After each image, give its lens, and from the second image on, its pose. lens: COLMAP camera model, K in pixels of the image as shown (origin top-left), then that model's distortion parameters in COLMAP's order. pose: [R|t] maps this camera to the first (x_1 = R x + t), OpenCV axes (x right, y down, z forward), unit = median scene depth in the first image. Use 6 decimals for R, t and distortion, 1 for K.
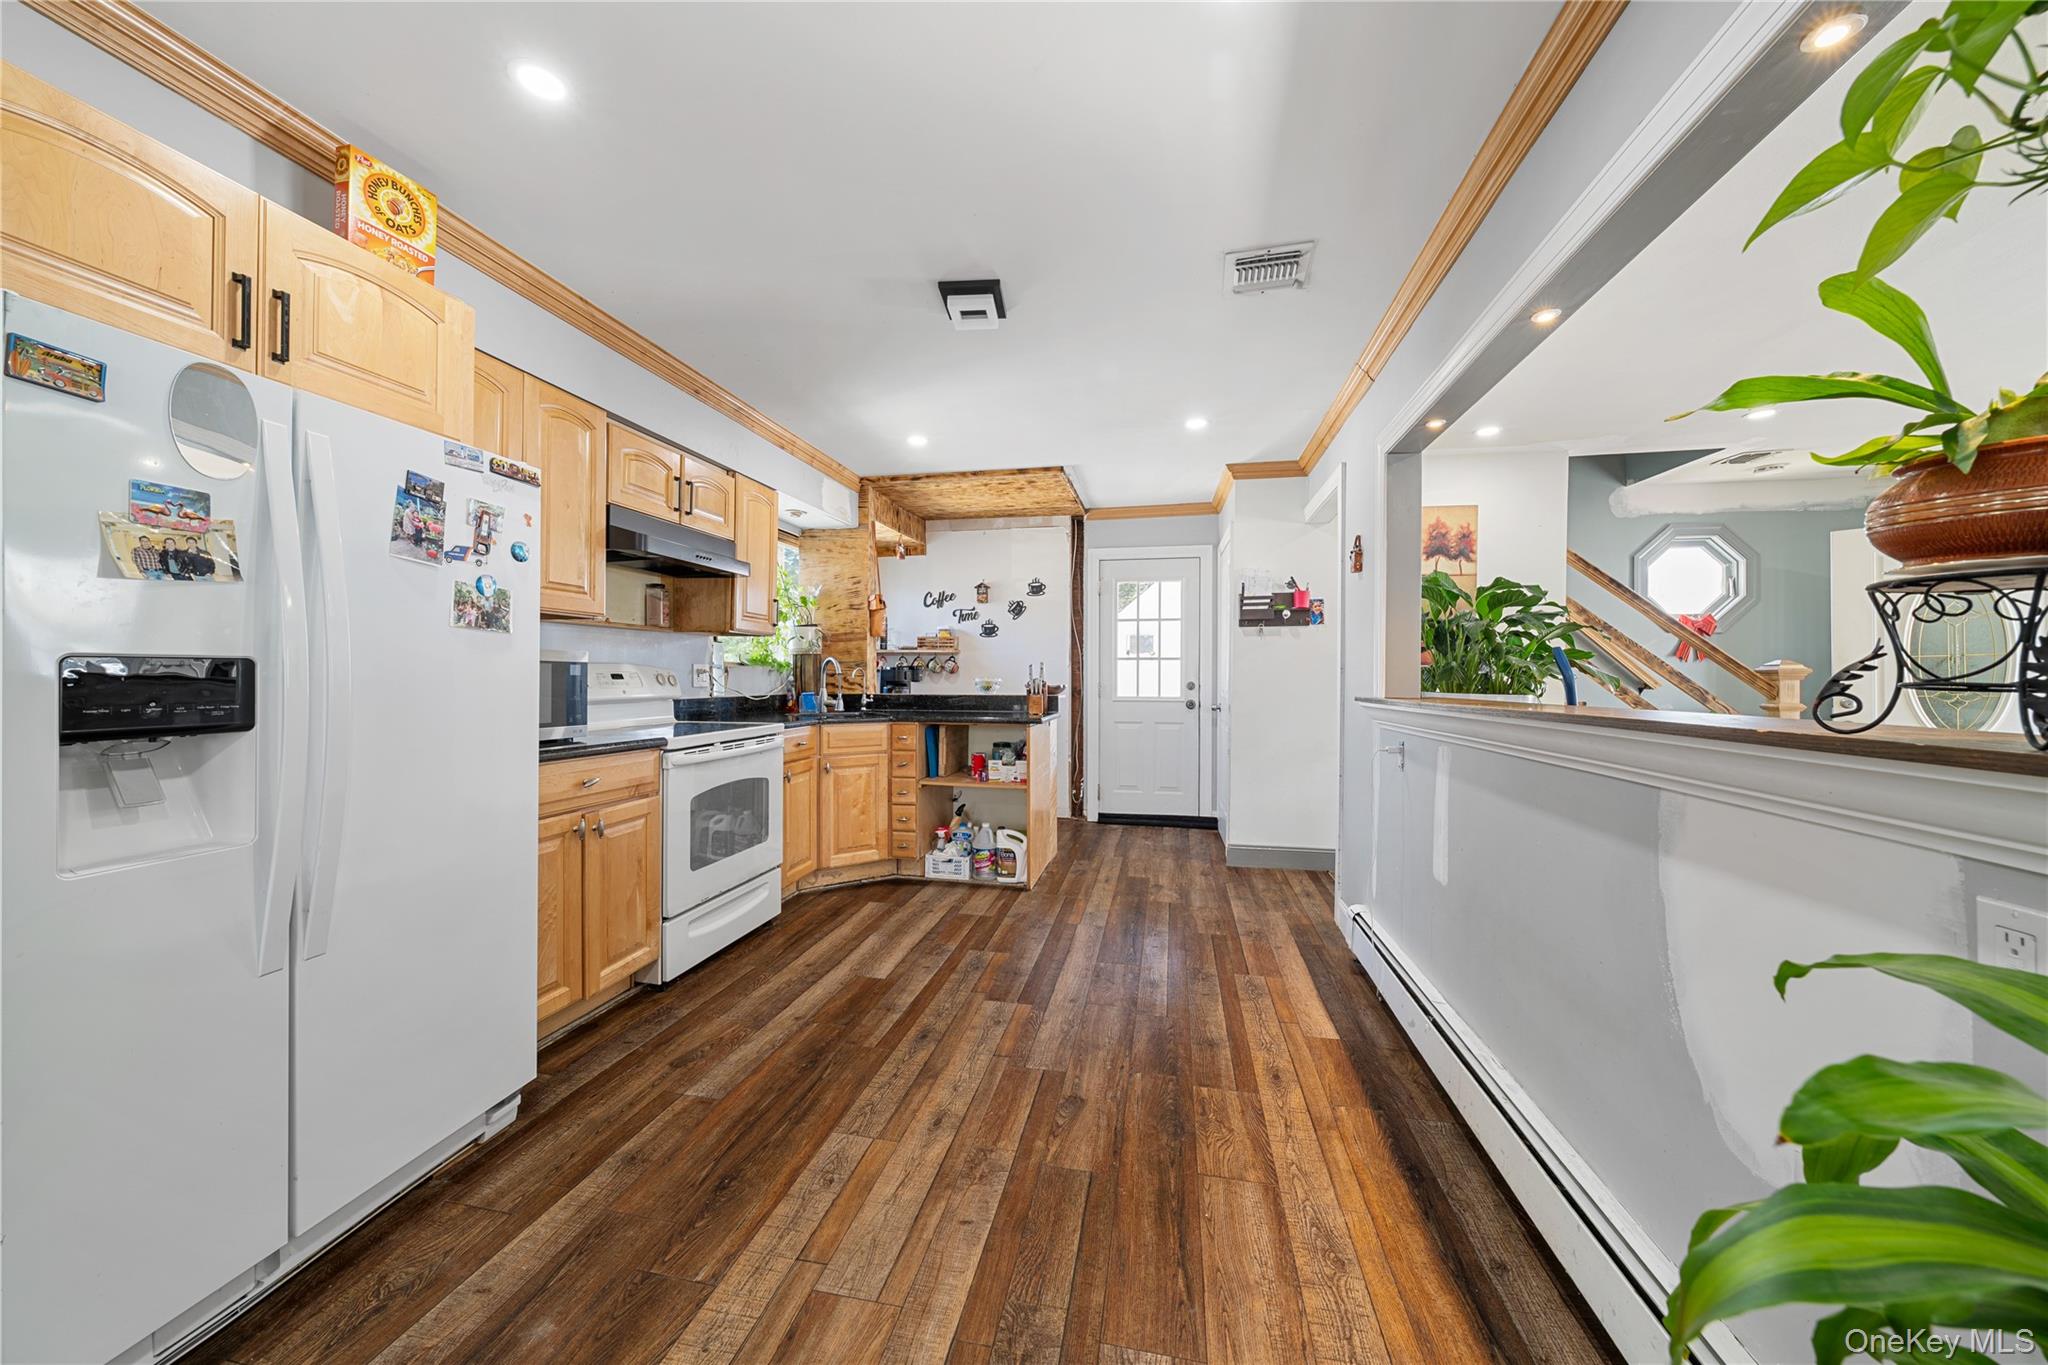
lens RADIAL K [[697.4, 0, 1023.9], [0, 697.4, 677.9], [0, 0, 1]] dist [-0.000577, -0.000056]
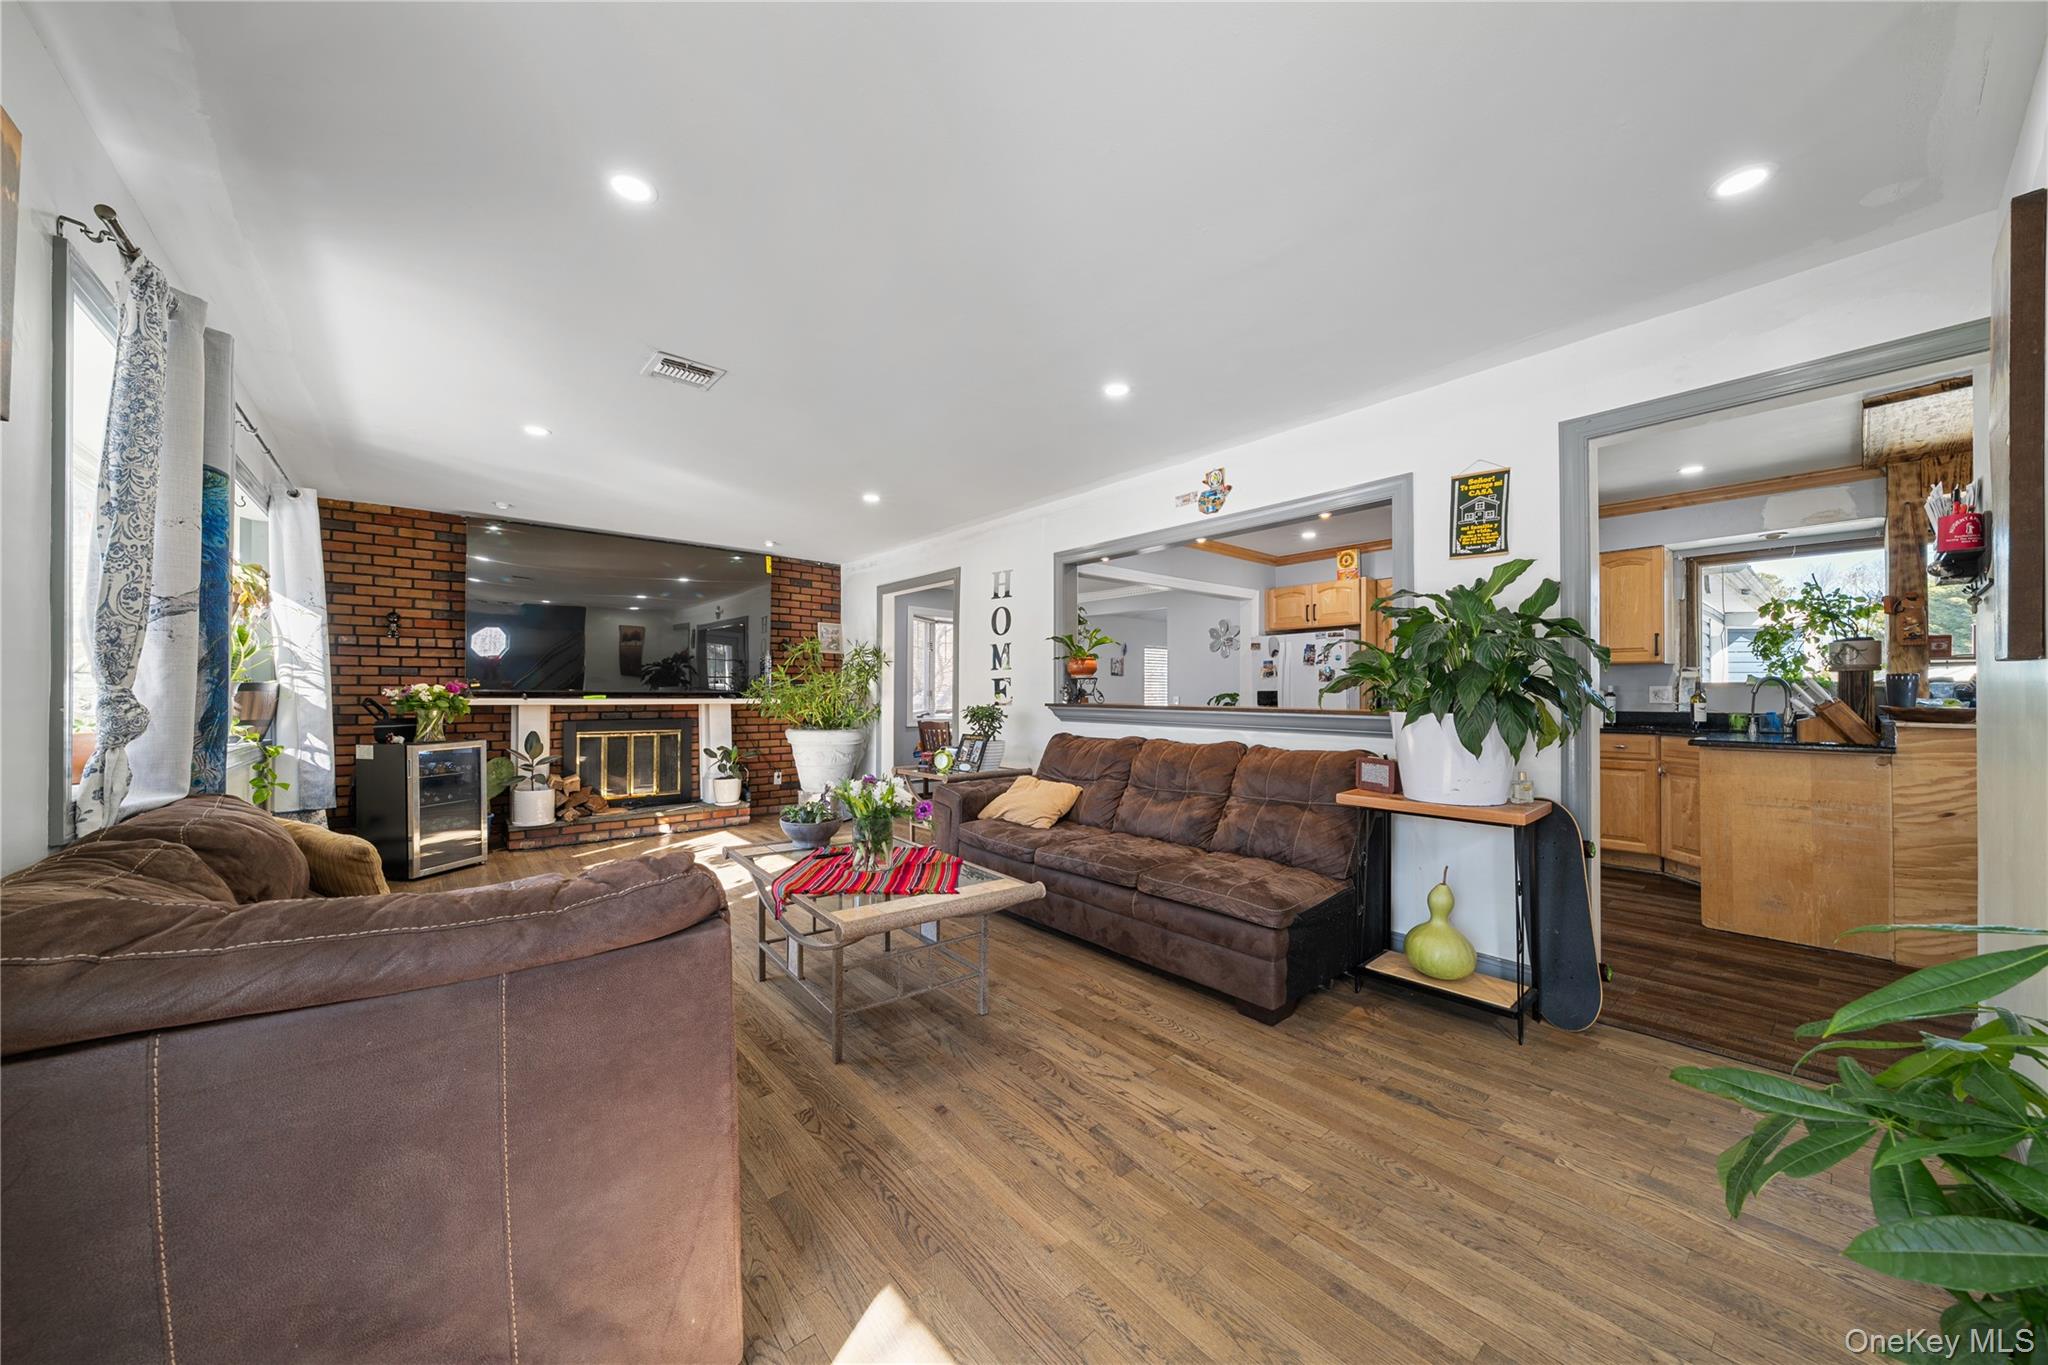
lens RADIAL K [[697.7, 0, 1036.4], [0, 697.7, 688.5], [0, 0, 1]] dist [0.001647, 0.000146]
pose [[-0.608600, -0.009686, -0.793418, 2.029137], [-0.005096, 0.999953, -0.008299, 0.002361], [0.793461, -0.001008, -0.608620, 1.365043]]
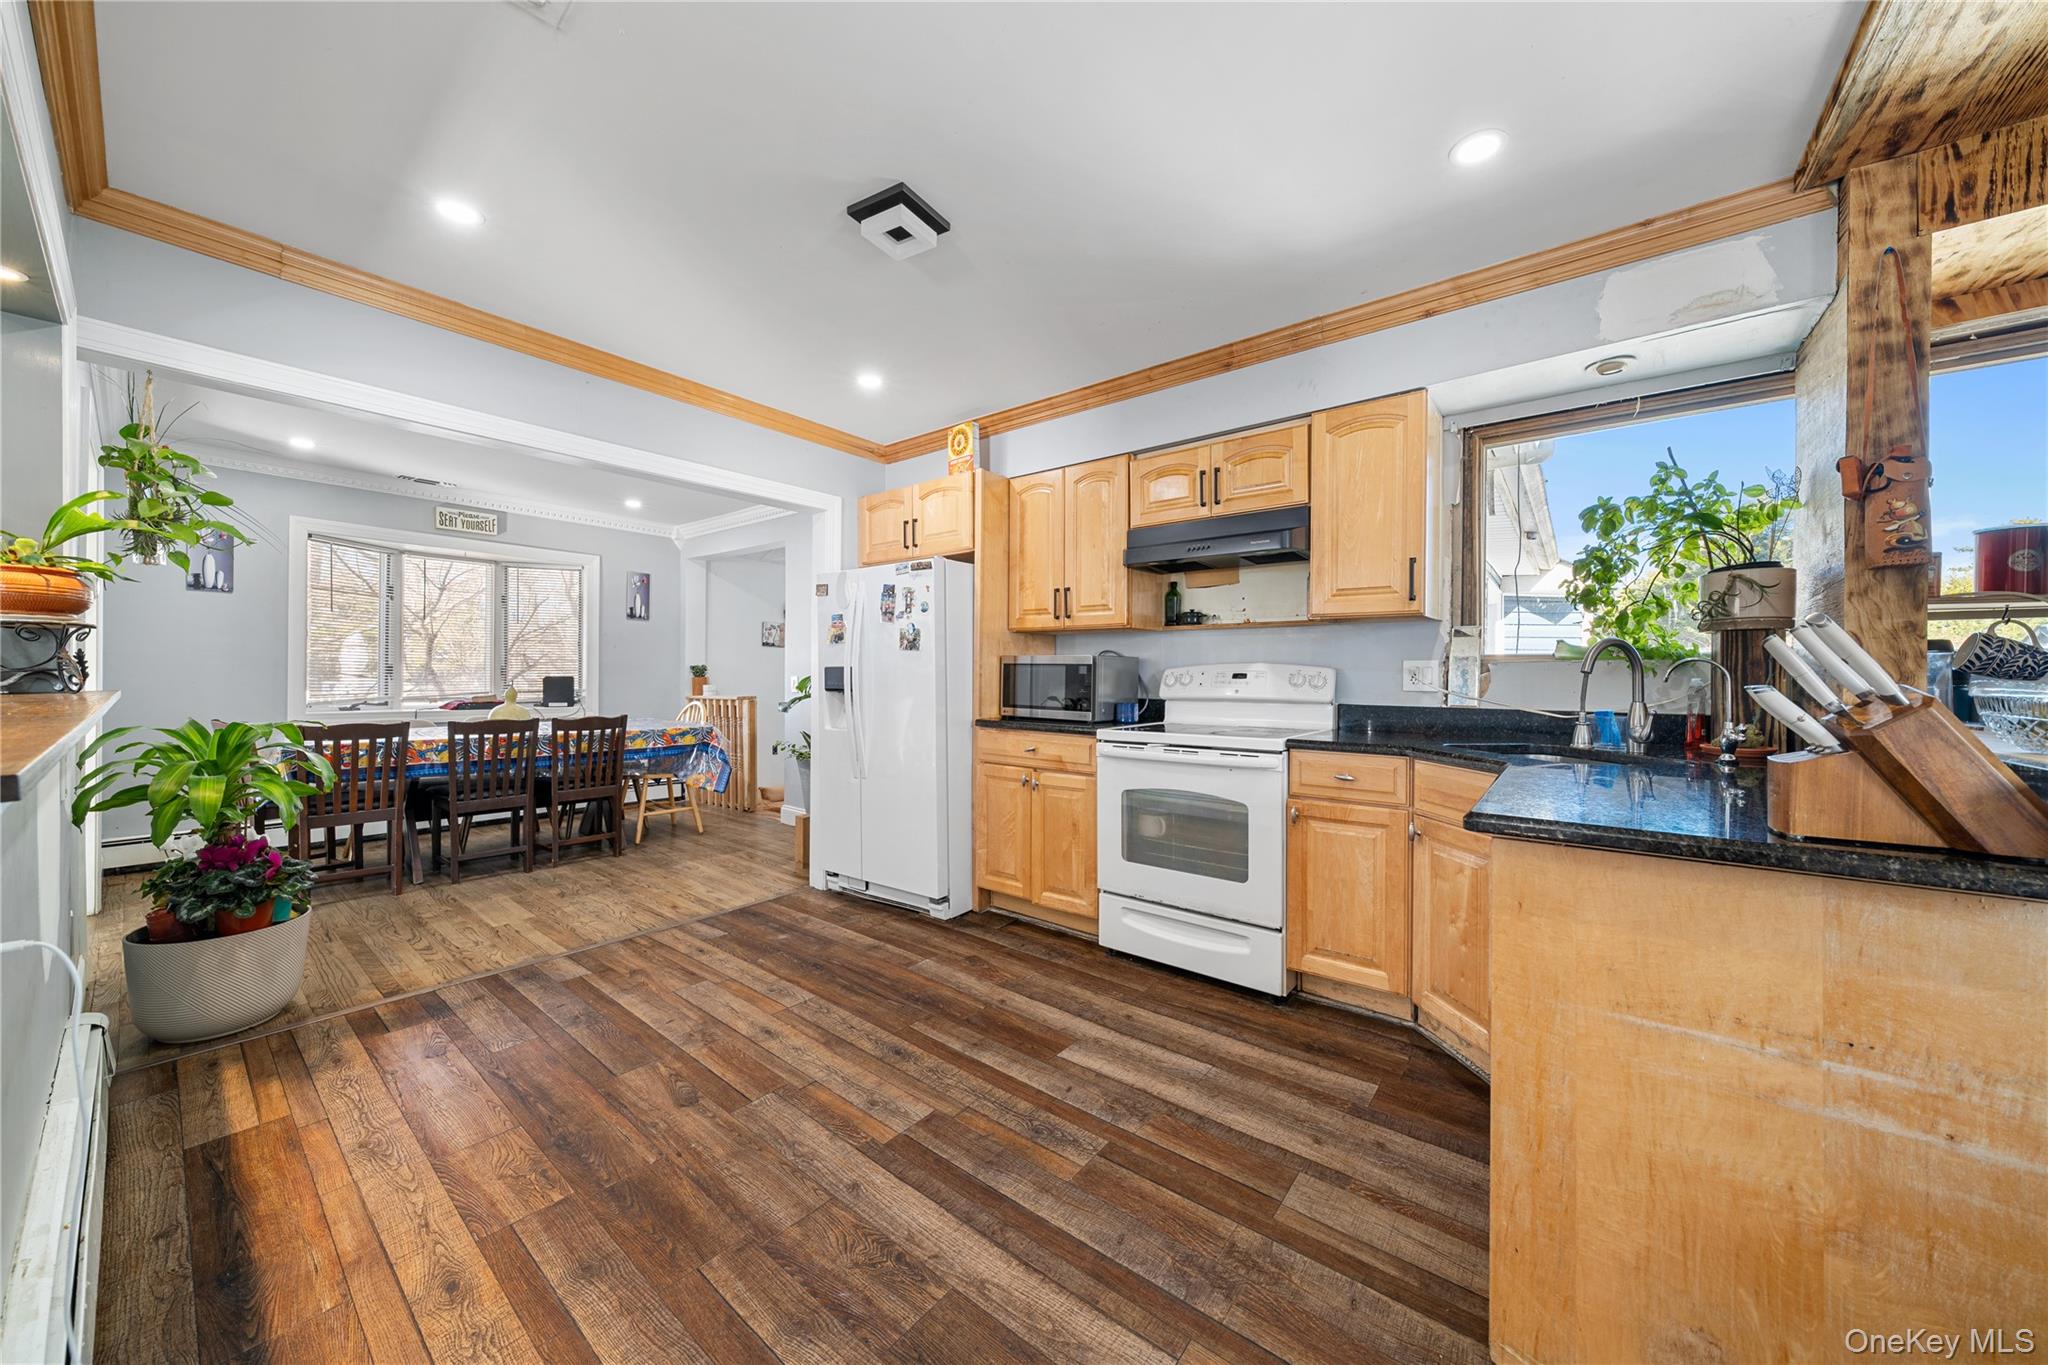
lens RADIAL K [[697.4, 0, 1023.9], [0, 697.4, 677.9], [0, 0, 1]] dist [-0.000577, -0.000056]
pose [[-0.445884, 0.000540, -0.895091, 0.600281], [-0.009093, 0.999945, 0.005132, -0.001802], [0.895045, 0.010427, -0.445854, 1.498798]]
